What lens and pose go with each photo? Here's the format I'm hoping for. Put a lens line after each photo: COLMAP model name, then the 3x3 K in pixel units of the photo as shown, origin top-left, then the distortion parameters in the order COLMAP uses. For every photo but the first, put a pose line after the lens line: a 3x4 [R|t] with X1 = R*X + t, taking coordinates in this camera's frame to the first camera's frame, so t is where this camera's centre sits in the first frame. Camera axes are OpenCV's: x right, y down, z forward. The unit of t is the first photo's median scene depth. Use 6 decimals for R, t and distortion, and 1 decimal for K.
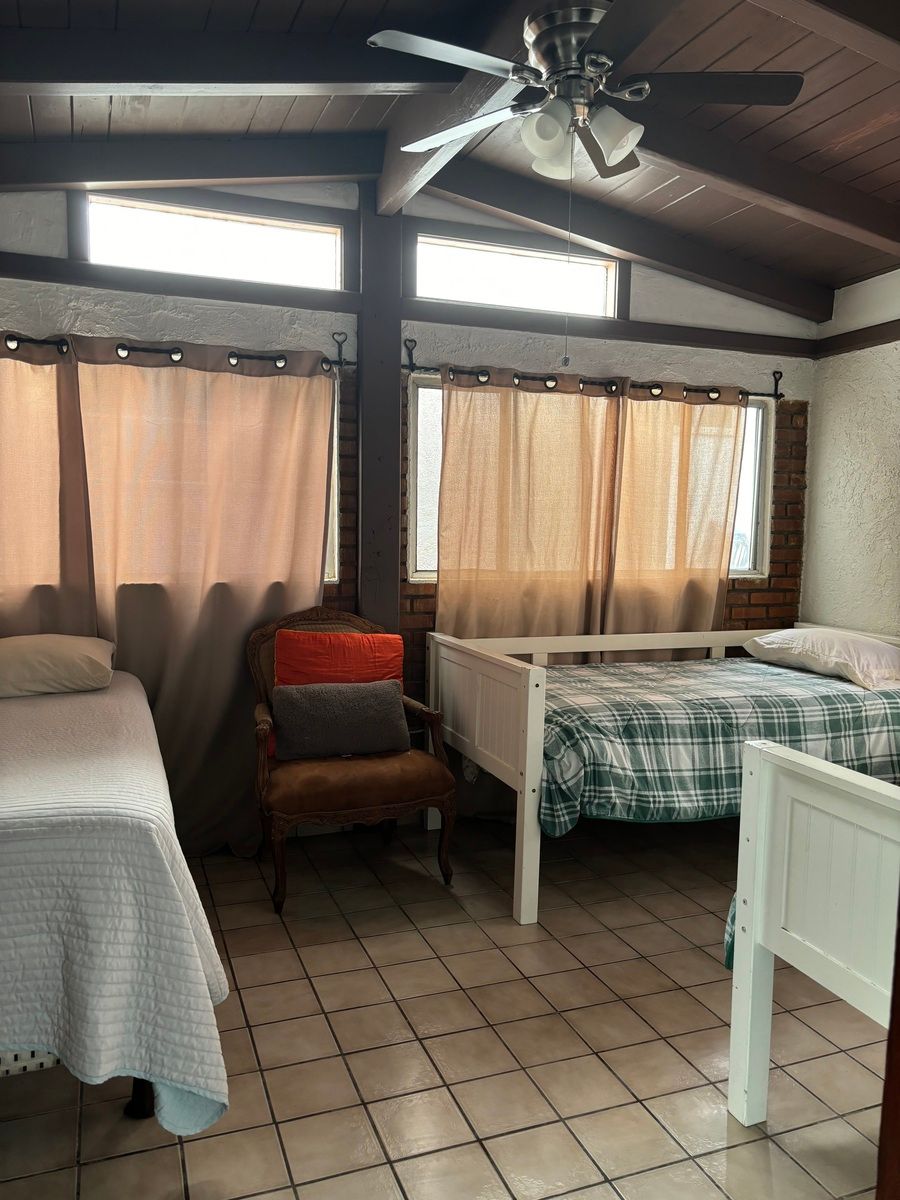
lens RADIAL K [[905.4, 0, 452.9], [0, 905.4, 595.9], [0, 0, 1]] dist [0.013223, -0.000266]
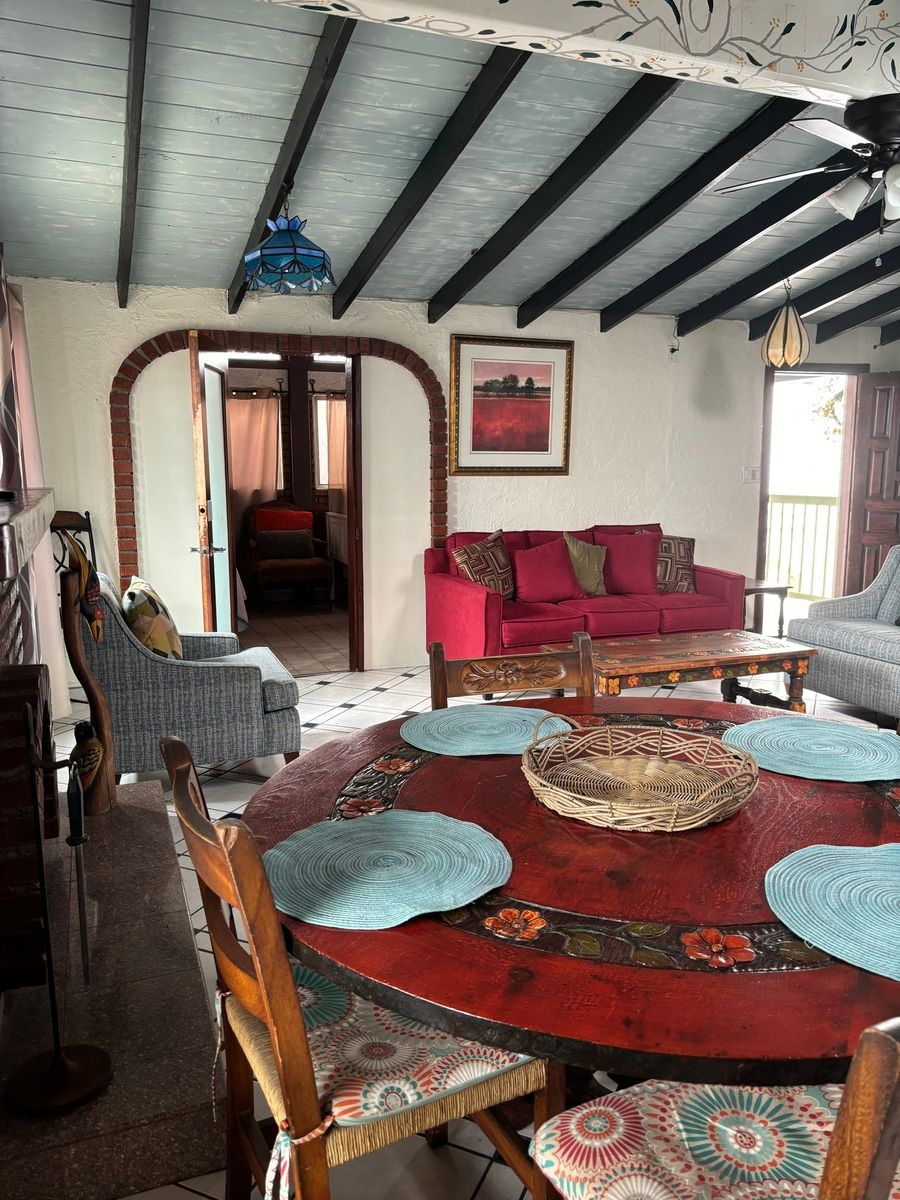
lens RADIAL K [[905.4, 0, 447.0], [0, 905.4, 607.3], [0, 0, 1]] dist [0.013223, -0.000266]
pose [[0.999578, -0.020889, 0.020180, 0.234036], [0.019471, 0.997490, 0.068080, 0.135578], [-0.021552, -0.067658, 0.997476, -1.308870]]
